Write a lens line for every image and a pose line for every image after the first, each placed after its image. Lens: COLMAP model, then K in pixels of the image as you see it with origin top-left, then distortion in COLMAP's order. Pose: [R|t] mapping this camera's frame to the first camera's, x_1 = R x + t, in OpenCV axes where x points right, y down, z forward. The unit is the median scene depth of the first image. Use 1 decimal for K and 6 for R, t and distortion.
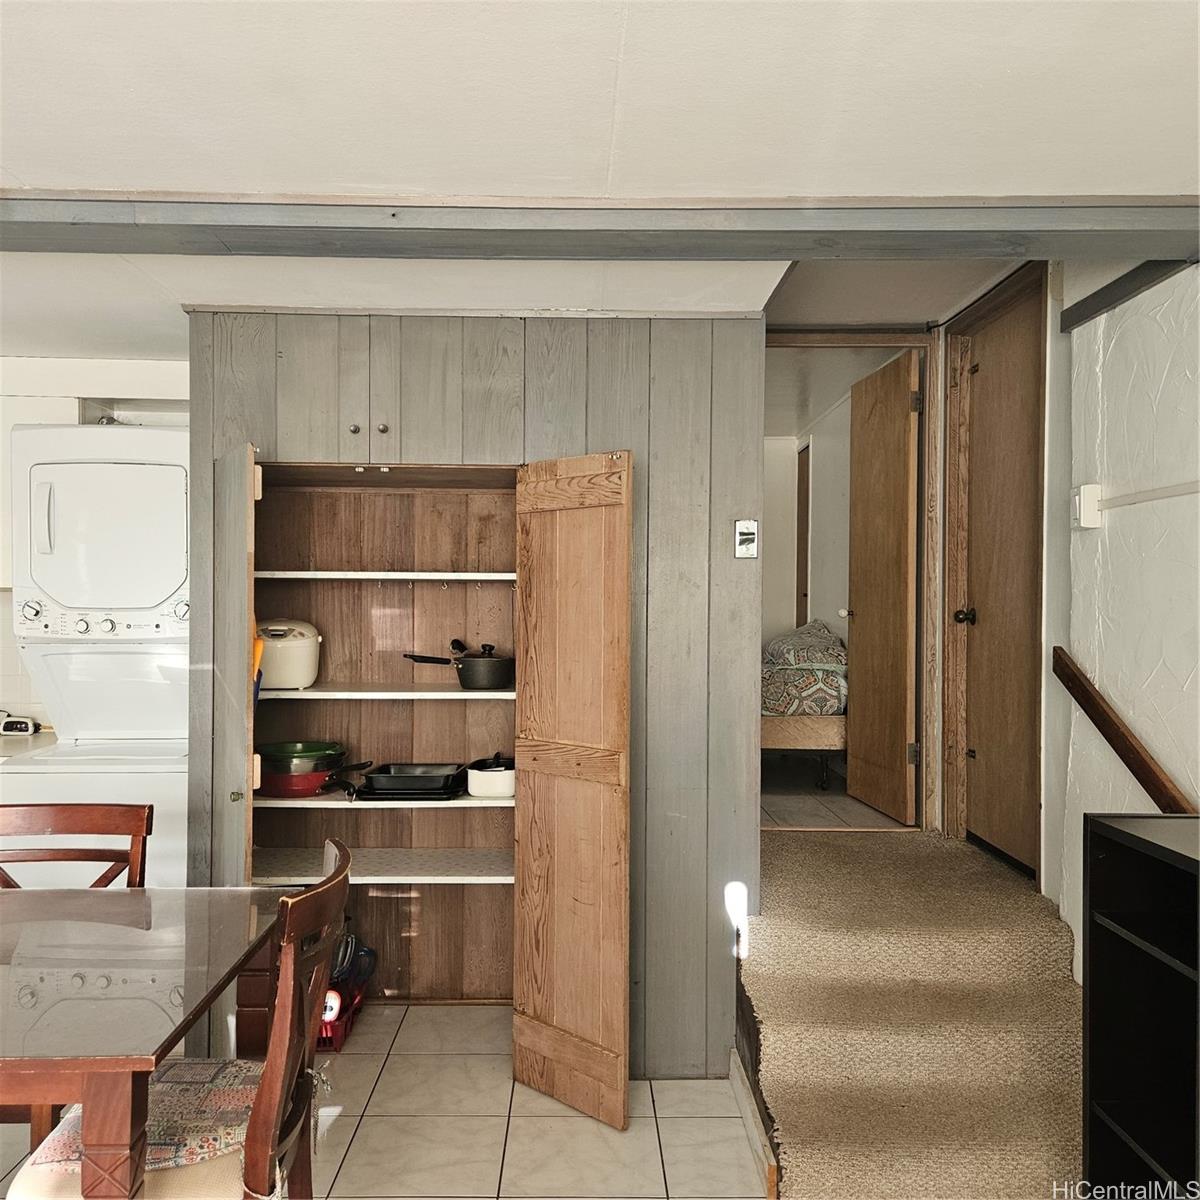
lens RADIAL K [[1073.8, 0, 597.7], [0, 1073.8, 600.2], [0, 0, 1]] dist [0.057316, -0.007959]
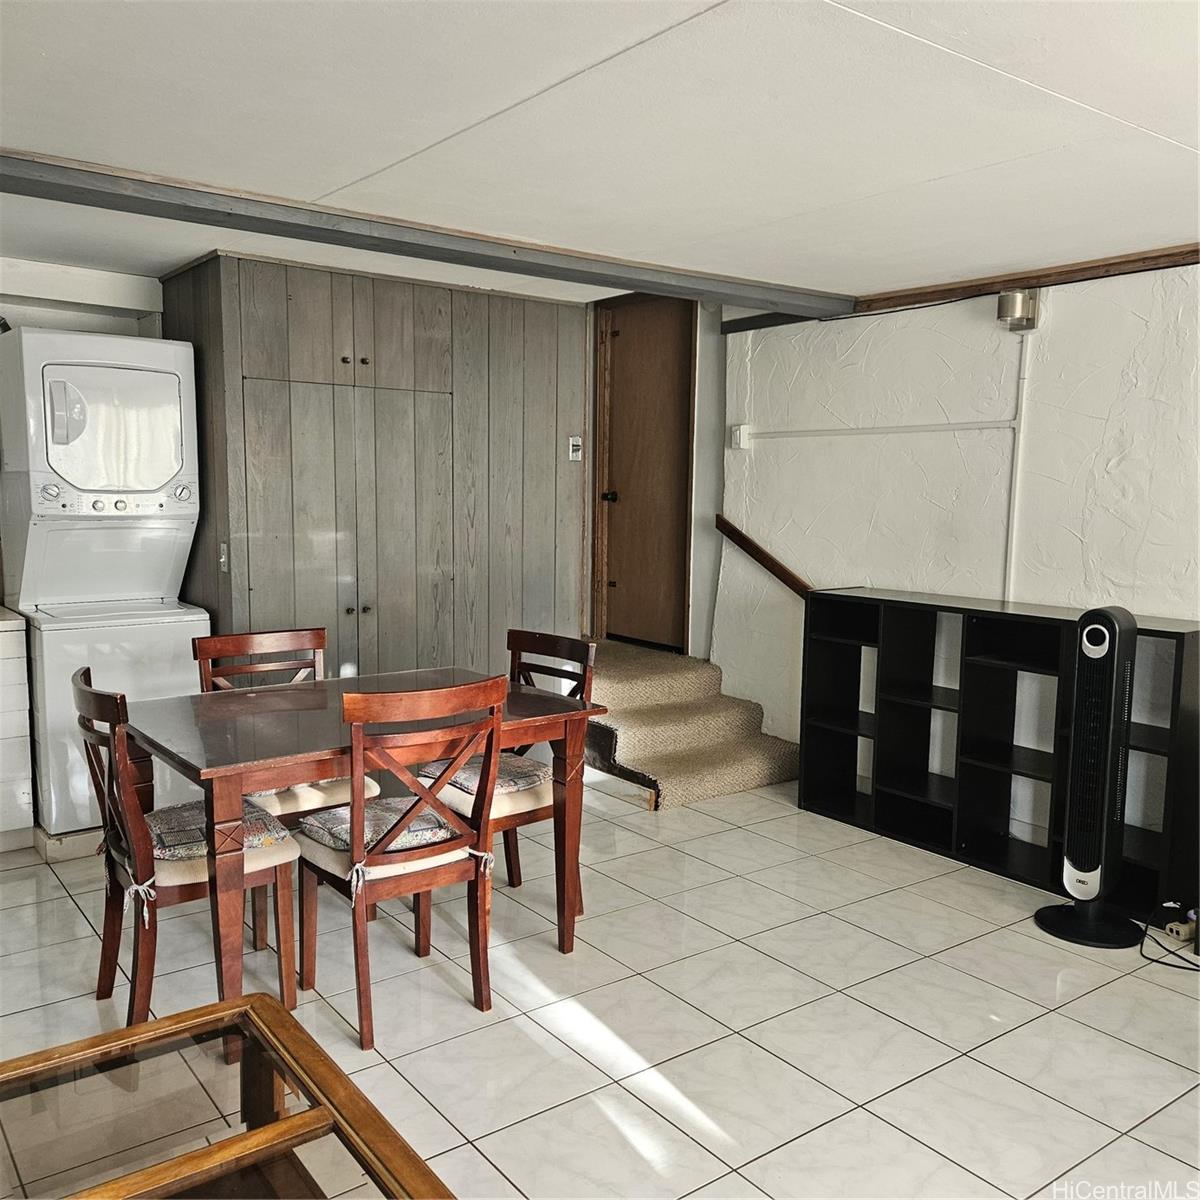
lens RADIAL K [[1073.8, 0, 597.9], [0, 1073.8, 602.8], [0, 0, 1]] dist [0.057316, -0.007959]
pose [[0.801972, -0.060606, 0.594280, -0.795579], [-0.009805, 0.993371, 0.114537, -0.012954], [-0.597282, -0.097682, 0.796061, -0.308297]]
